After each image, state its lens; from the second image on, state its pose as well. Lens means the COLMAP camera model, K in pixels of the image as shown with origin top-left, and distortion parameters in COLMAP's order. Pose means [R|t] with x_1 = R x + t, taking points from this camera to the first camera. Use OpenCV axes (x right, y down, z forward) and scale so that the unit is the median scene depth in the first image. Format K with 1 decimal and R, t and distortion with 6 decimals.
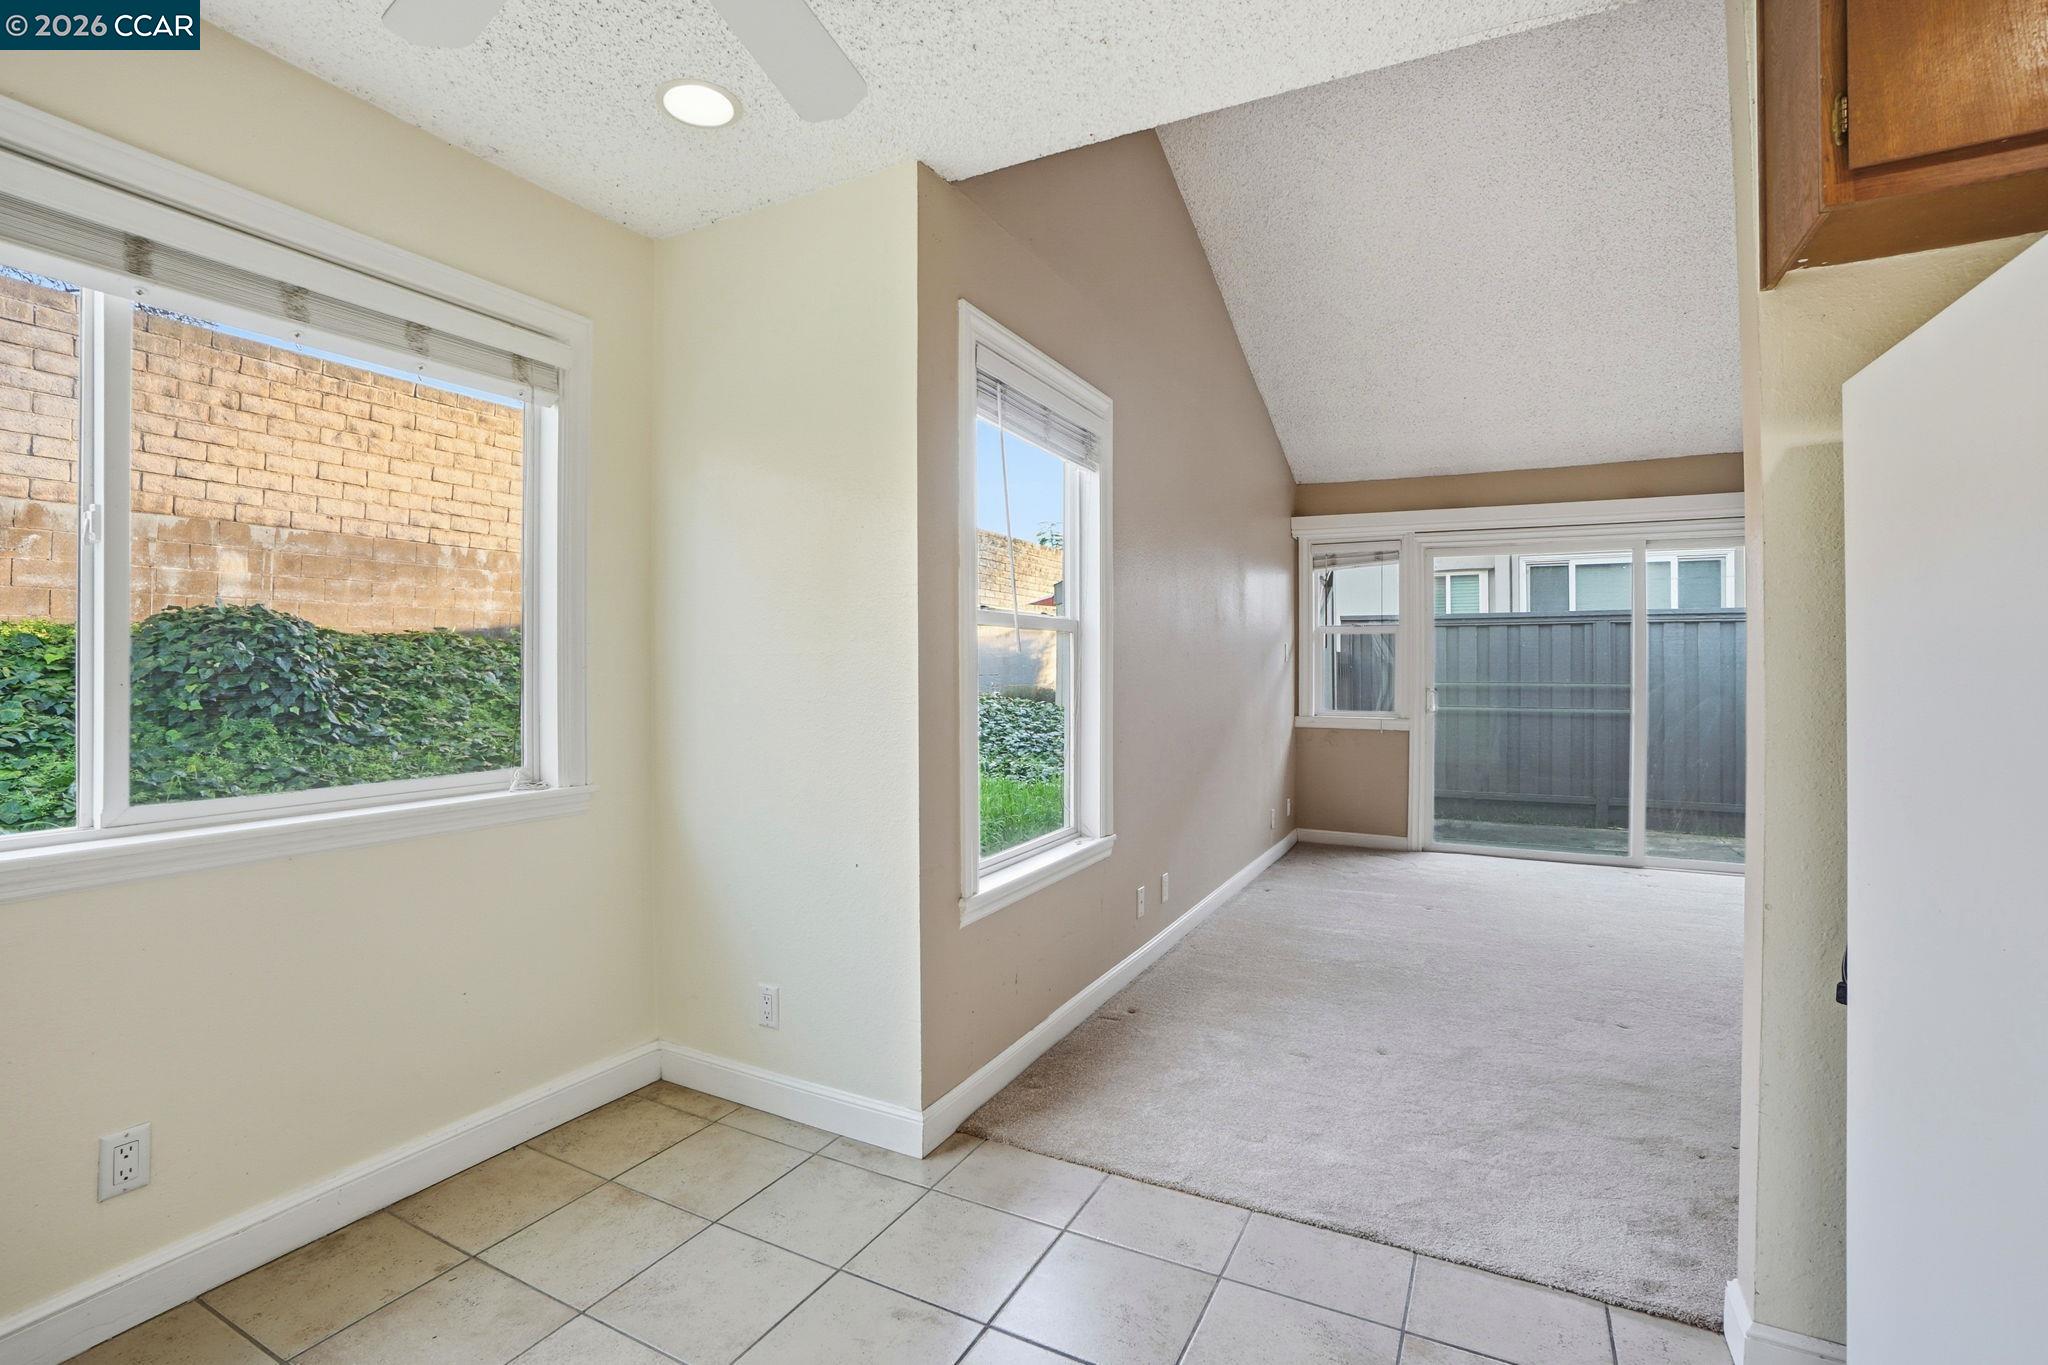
lens RADIAL K [[942.8, 0, 1006.7], [0, 942.8, 674.5], [0, 0, 1]] dist [-0.063812, 0.025103]
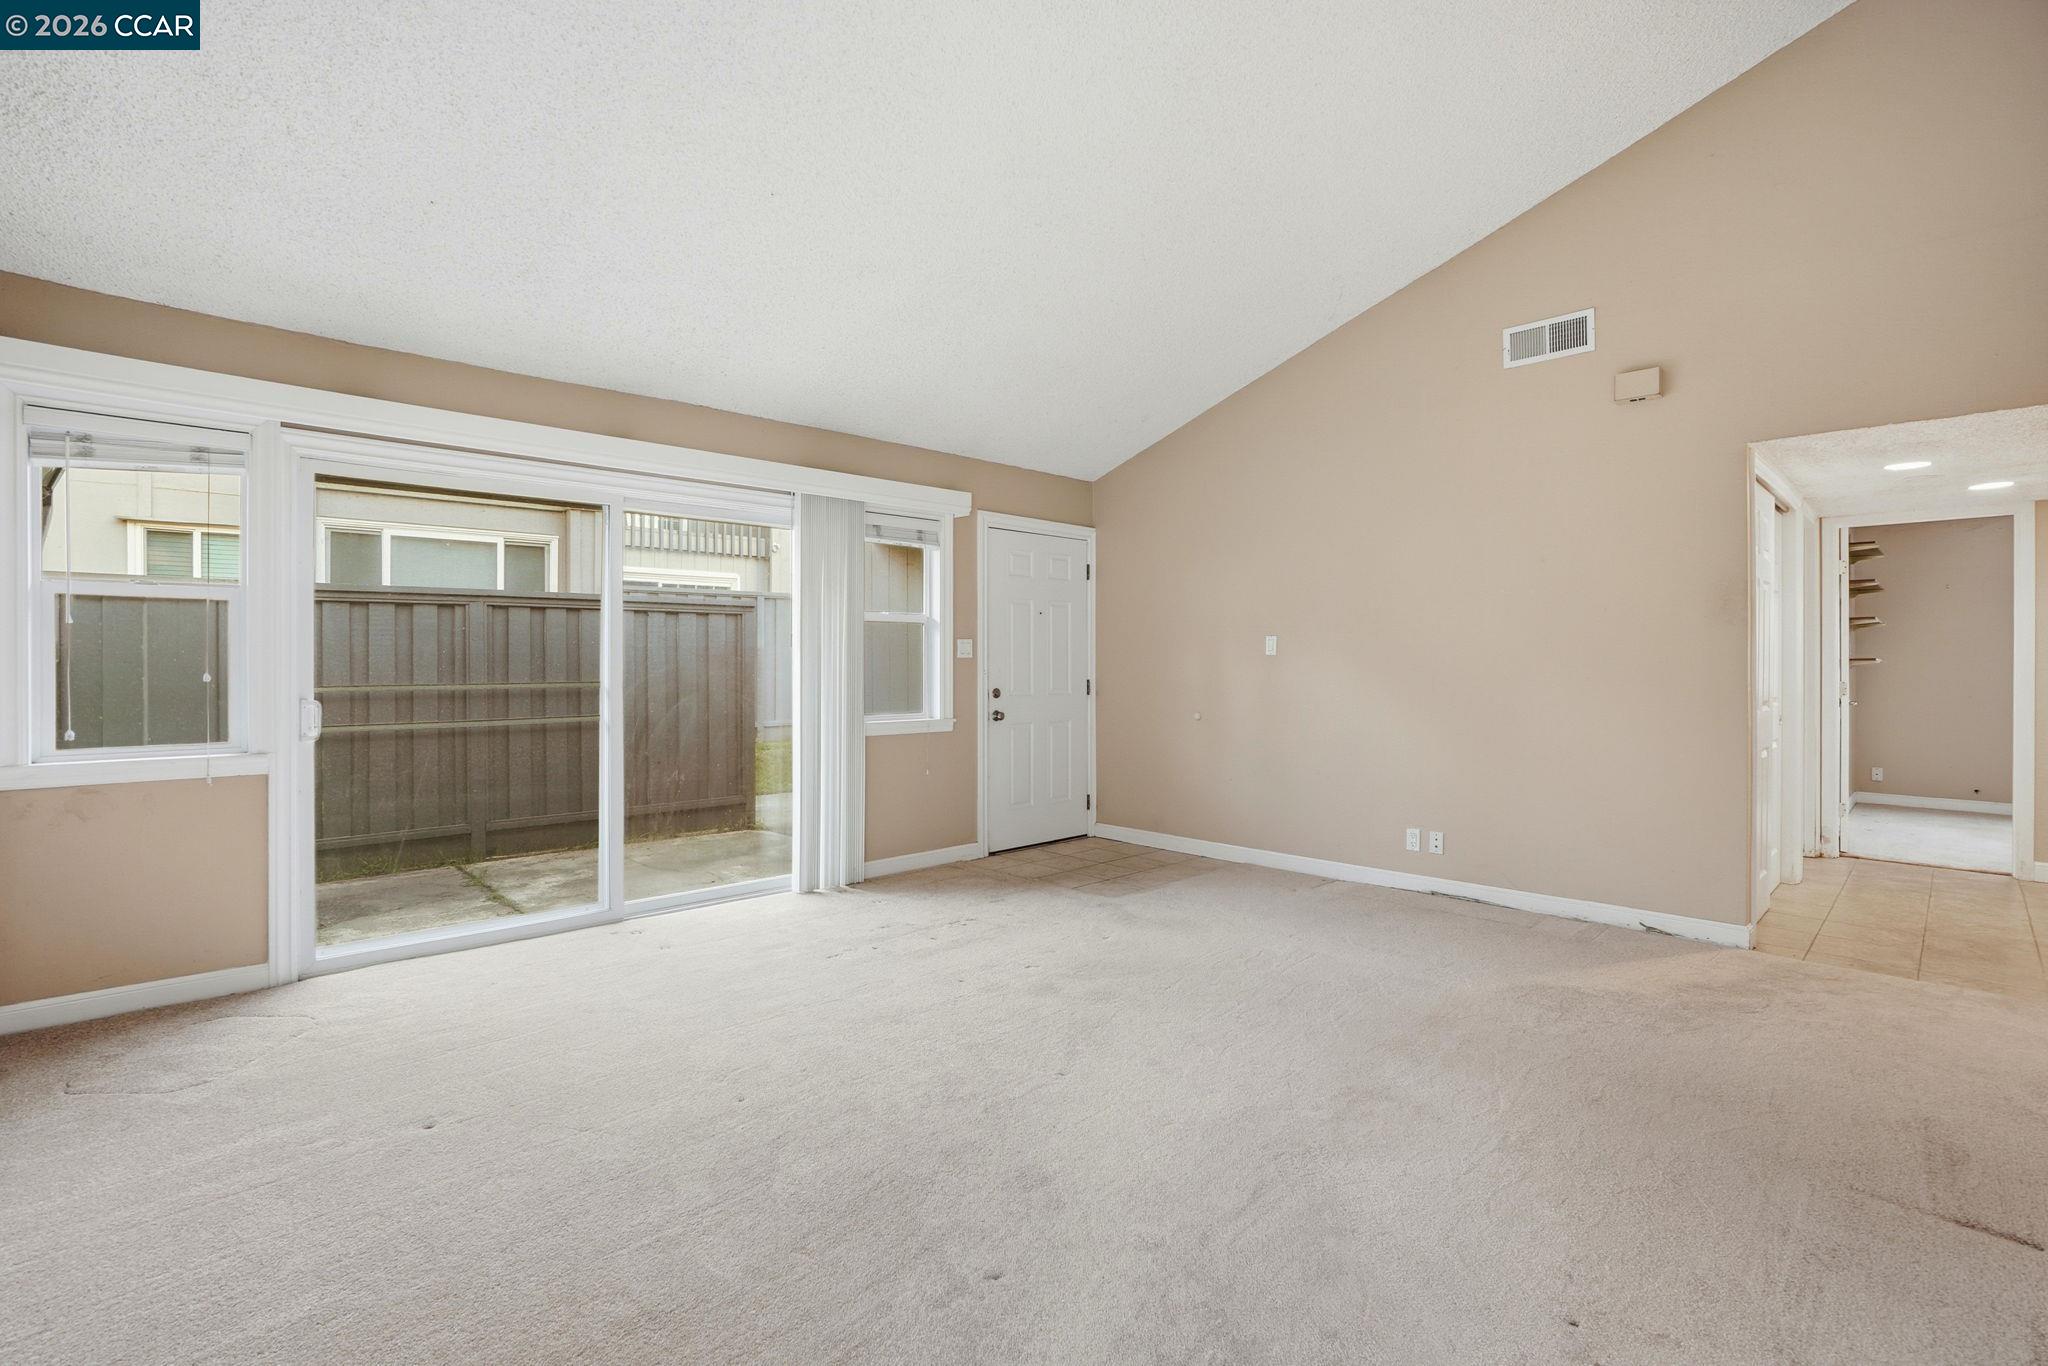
lens RADIAL K [[942.8, 0, 1006.7], [0, 942.8, 675.0], [0, 0, 1]] dist [-0.063812, 0.025103]
pose [[0.336775, -0.015232, 0.941462, 0.066180], [0.005872, 0.999884, 0.014077, -0.005367], [-0.941567, 0.000787, 0.336826, 0.421690]]
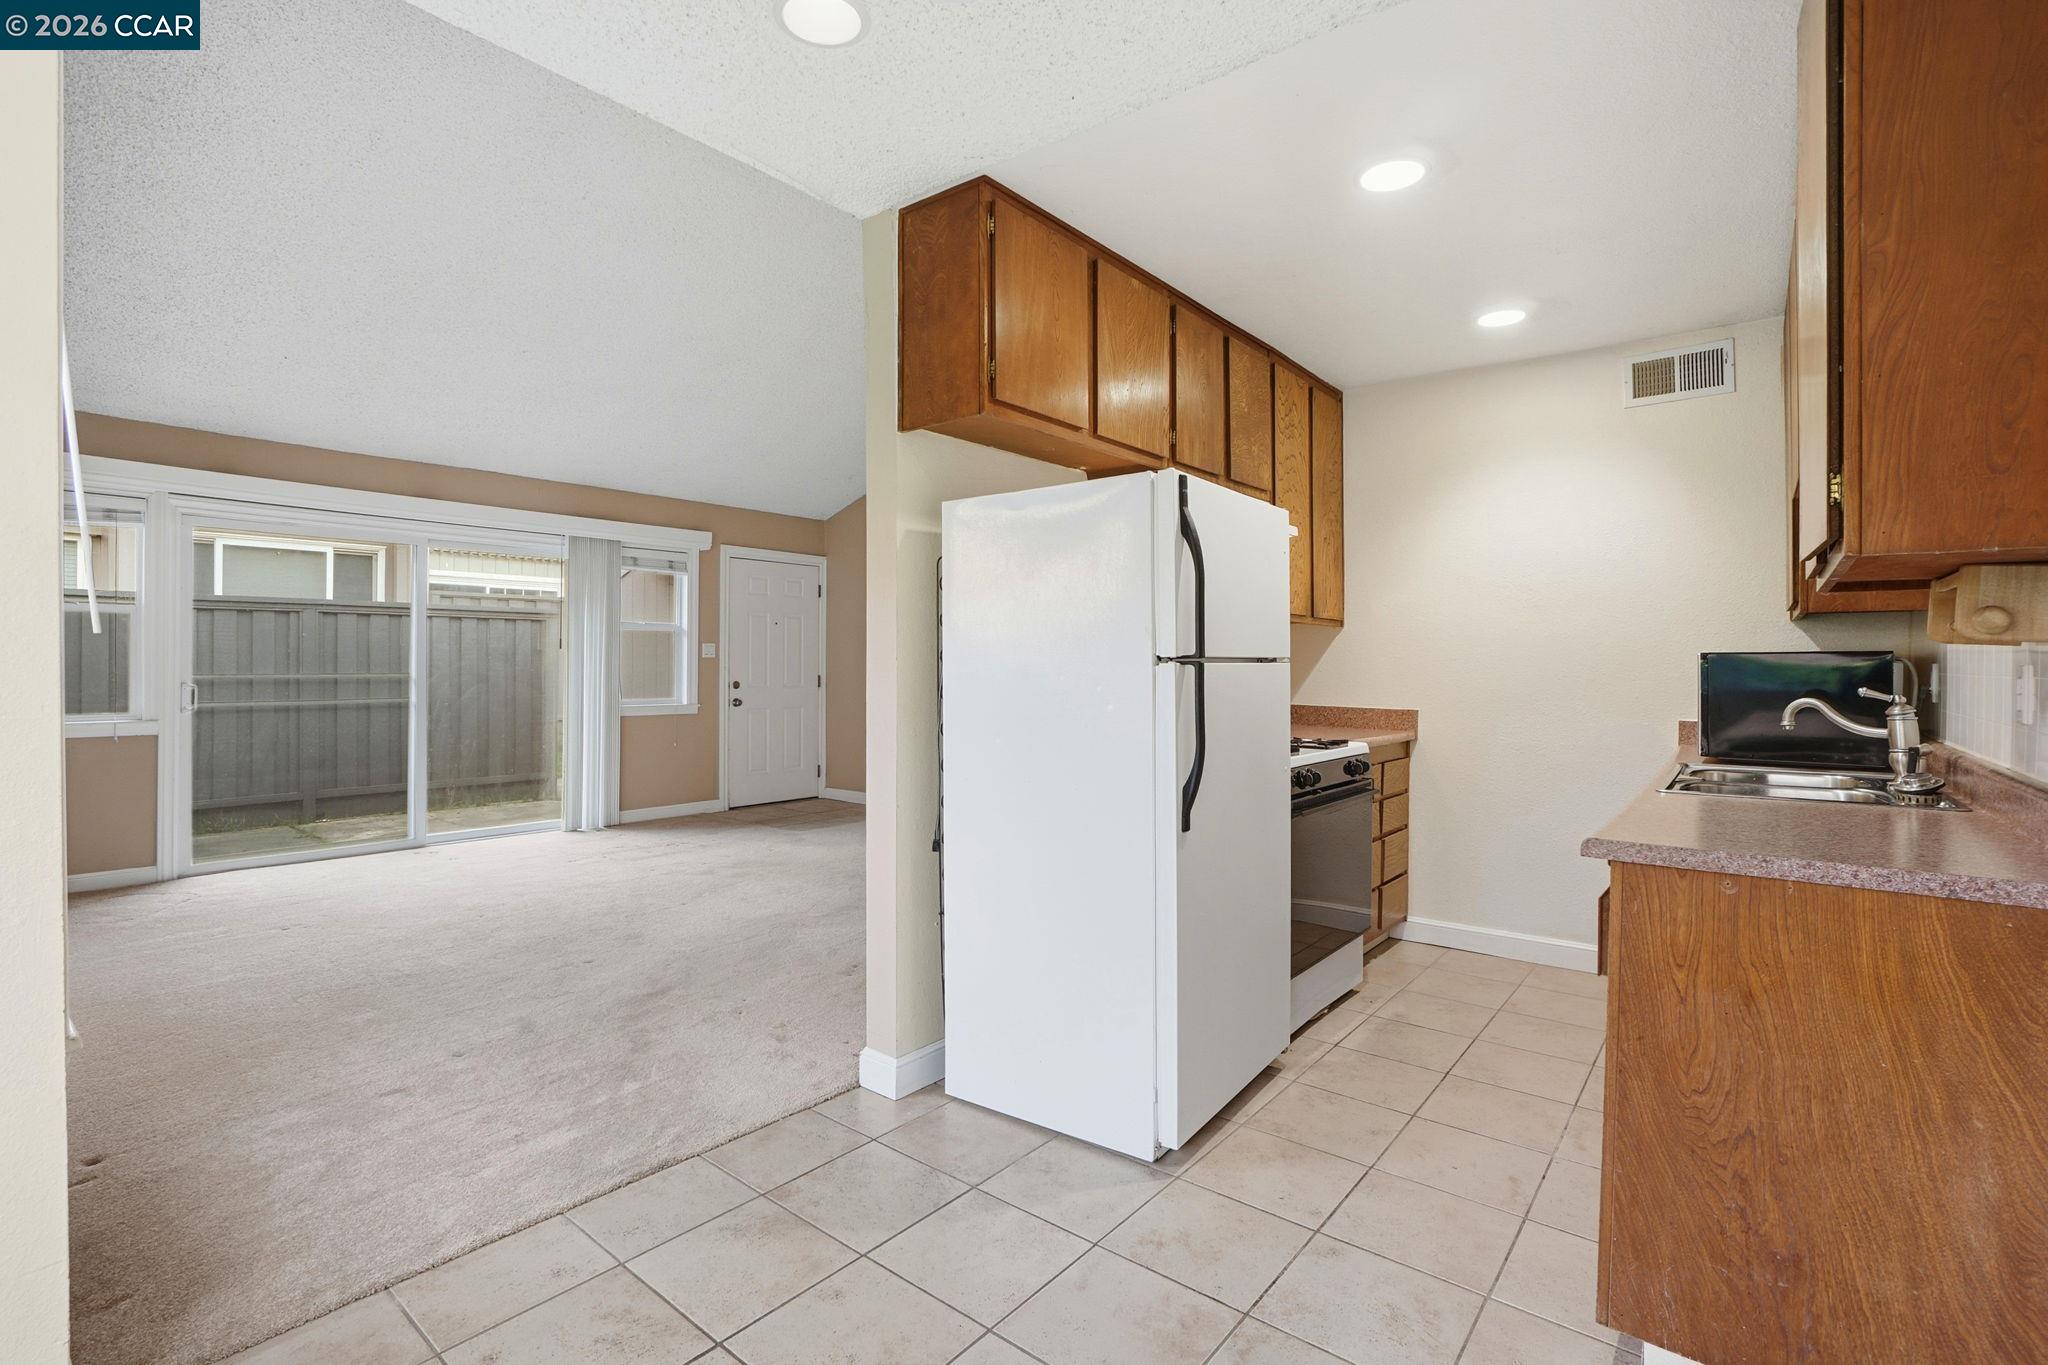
lens RADIAL K [[942.8, 0, 1008.2], [0, 942.8, 670.8], [0, 0, 1]] dist [-0.073351, 0.026233]
pose [[0.200247, -0.007835, 0.979714, -0.206749], [0.001204, 0.999969, 0.007751, -0.000935], [-0.979745, -0.000373, 0.200251, 0.121199]]
